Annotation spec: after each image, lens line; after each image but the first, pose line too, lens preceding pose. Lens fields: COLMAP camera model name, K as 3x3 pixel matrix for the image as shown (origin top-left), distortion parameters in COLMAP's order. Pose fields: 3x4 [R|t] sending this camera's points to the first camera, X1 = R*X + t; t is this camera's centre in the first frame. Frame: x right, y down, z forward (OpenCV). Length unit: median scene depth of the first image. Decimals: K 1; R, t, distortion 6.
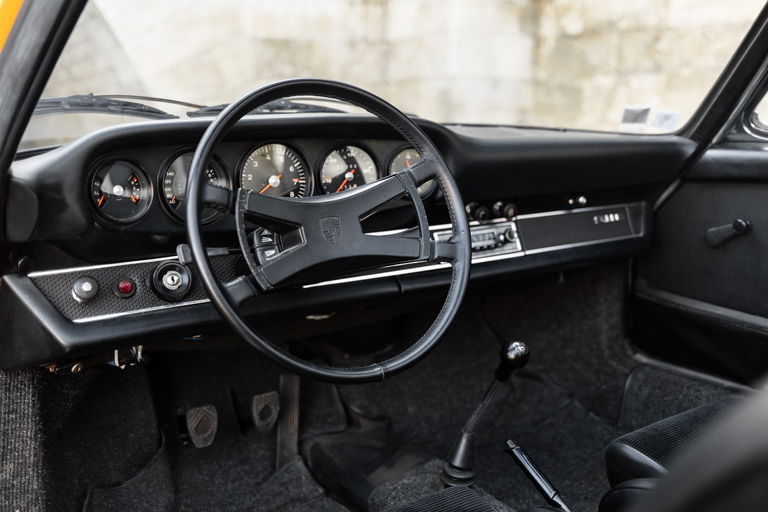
lens RADIAL K [[779.6, 0, 387.0], [0, 779.6, 234.5], [0, 0, 1]] dist [0.001757, -0.001696]
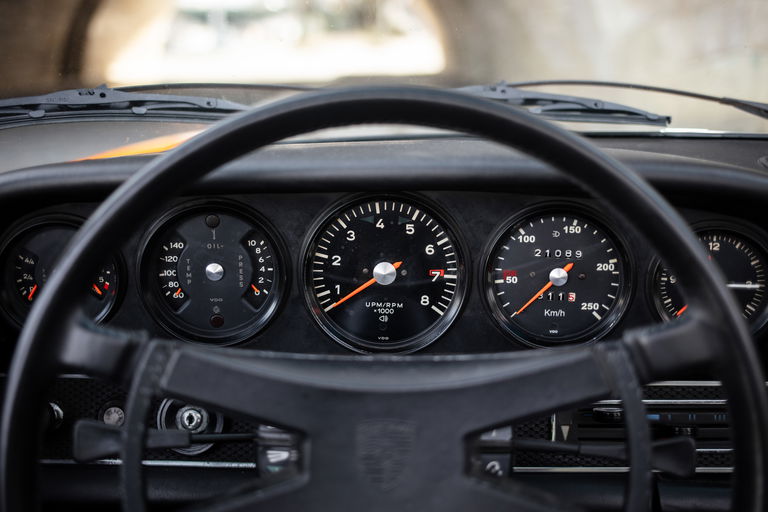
lens RADIAL K [[811.5, 0, 350.0], [0, 811.5, 256.6], [0, 0, 1]] dist [-0.134567, -0.007229]
pose [[0.808426, 0.169750, -0.563589, 0.099709], [-0.096307, 0.982755, 0.157854, -0.126219], [0.580665, -0.073336, 0.810833, 0.459687]]
